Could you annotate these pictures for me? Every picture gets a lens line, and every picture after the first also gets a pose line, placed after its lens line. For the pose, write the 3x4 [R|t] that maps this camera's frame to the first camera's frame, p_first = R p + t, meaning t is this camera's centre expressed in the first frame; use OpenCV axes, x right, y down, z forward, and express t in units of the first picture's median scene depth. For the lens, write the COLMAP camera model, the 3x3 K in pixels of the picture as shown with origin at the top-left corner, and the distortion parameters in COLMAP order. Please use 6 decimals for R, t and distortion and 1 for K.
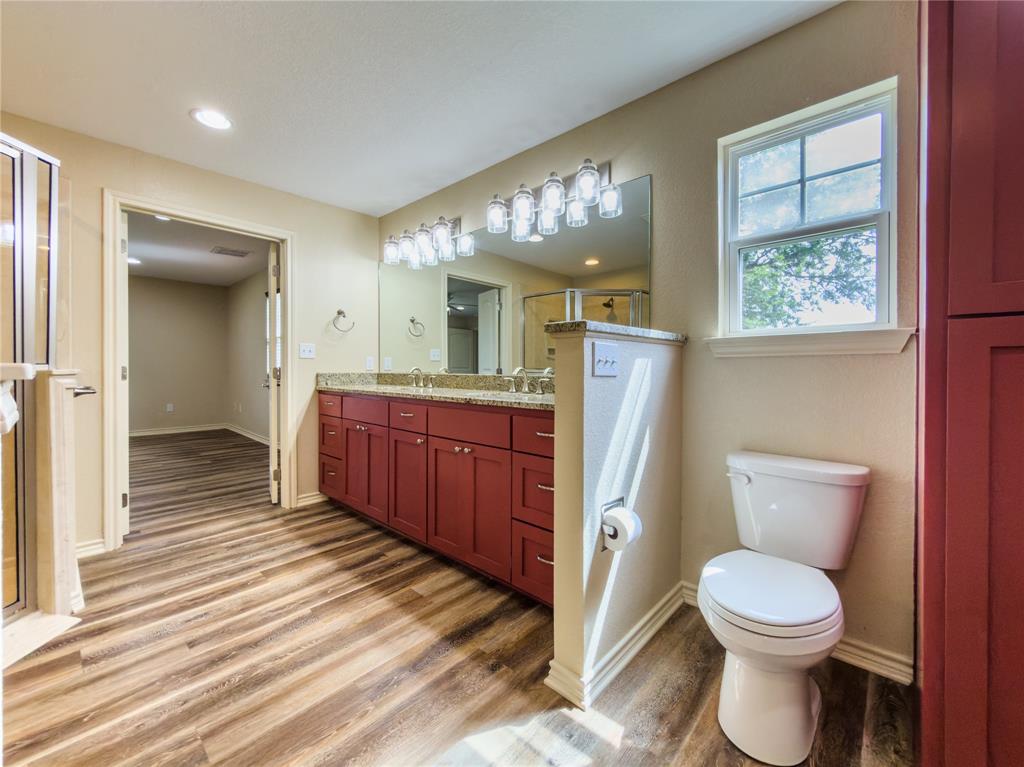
lens RADIAL K [[418.8, 0, 498.5], [0, 418.8, 373.5], [0, 0, 1]] dist [0.000236, 0.000065]
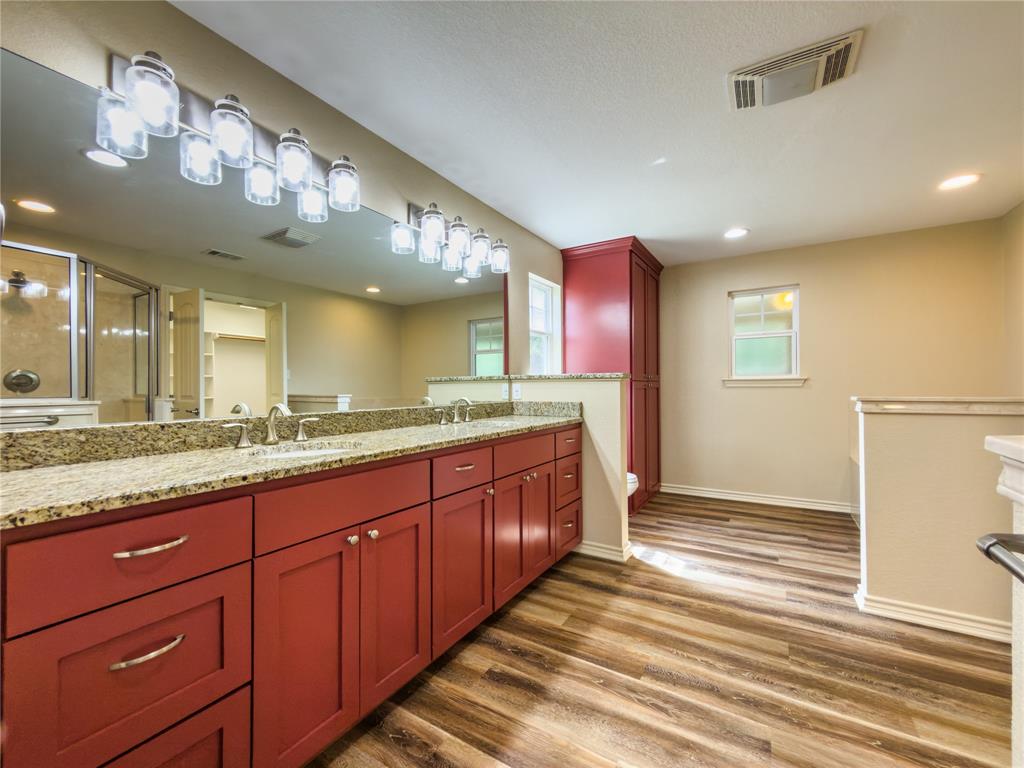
lens RADIAL K [[418.8, 0, 498.5], [0, 418.8, 374.0], [0, 0, 1]] dist [0.000236, 0.000065]
pose [[-0.179738, 0.026895, 0.983347, -1.241478], [0.018330, 0.999544, -0.023987, -0.058681], [-0.983544, 0.013713, -0.180150, 1.401094]]
